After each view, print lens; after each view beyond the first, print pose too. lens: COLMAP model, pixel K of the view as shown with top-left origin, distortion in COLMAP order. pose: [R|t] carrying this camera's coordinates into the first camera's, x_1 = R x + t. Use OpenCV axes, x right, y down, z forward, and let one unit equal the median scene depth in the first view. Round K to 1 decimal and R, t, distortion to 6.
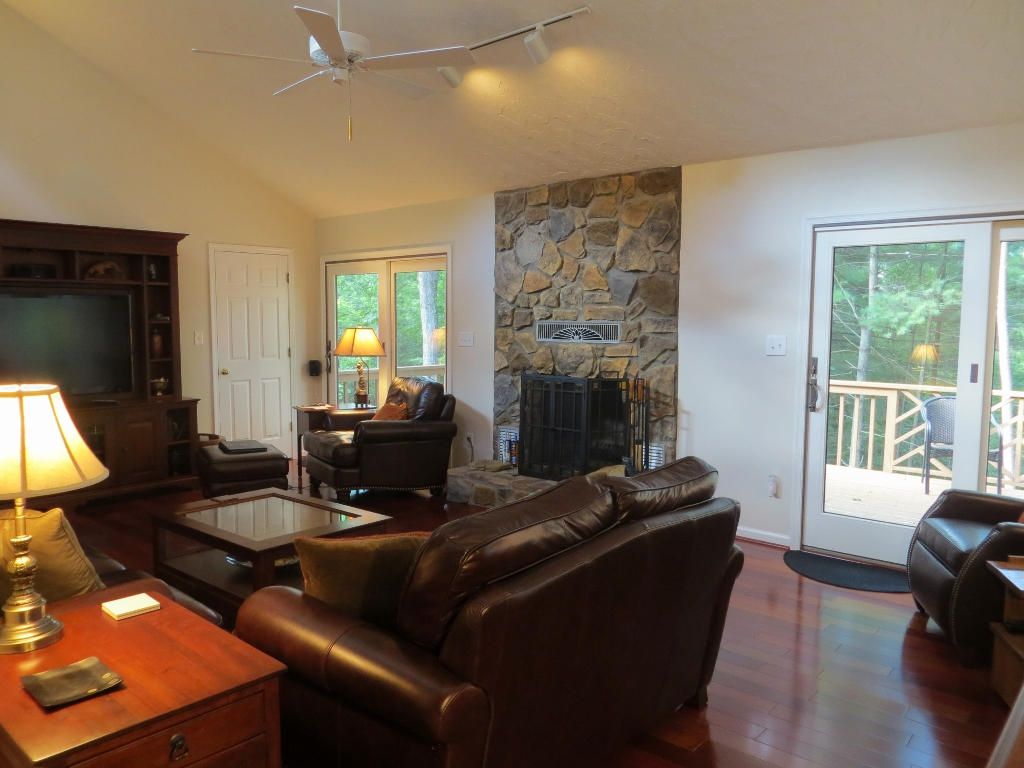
lens RADIAL K [[770.4, 0, 512.3], [0, 770.4, 383.4], [0, 0, 1]] dist [-0.025803, 0.014573]
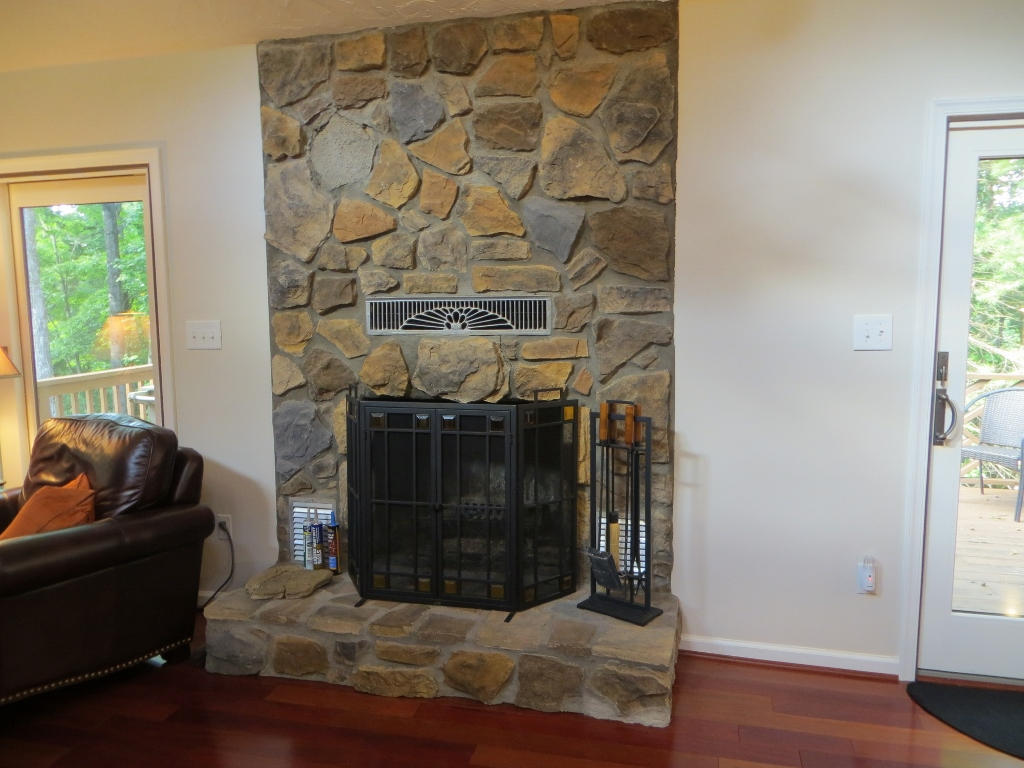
lens RADIAL K [[770.4, 0, 512.8], [0, 770.4, 386.8], [0, 0, 1]] dist [-0.025803, 0.014573]
pose [[0.889162, -0.066136, 0.452788, -0.124046], [0.051684, 0.997684, 0.044230, -0.038754], [-0.454664, -0.015925, 0.890521, 0.504915]]
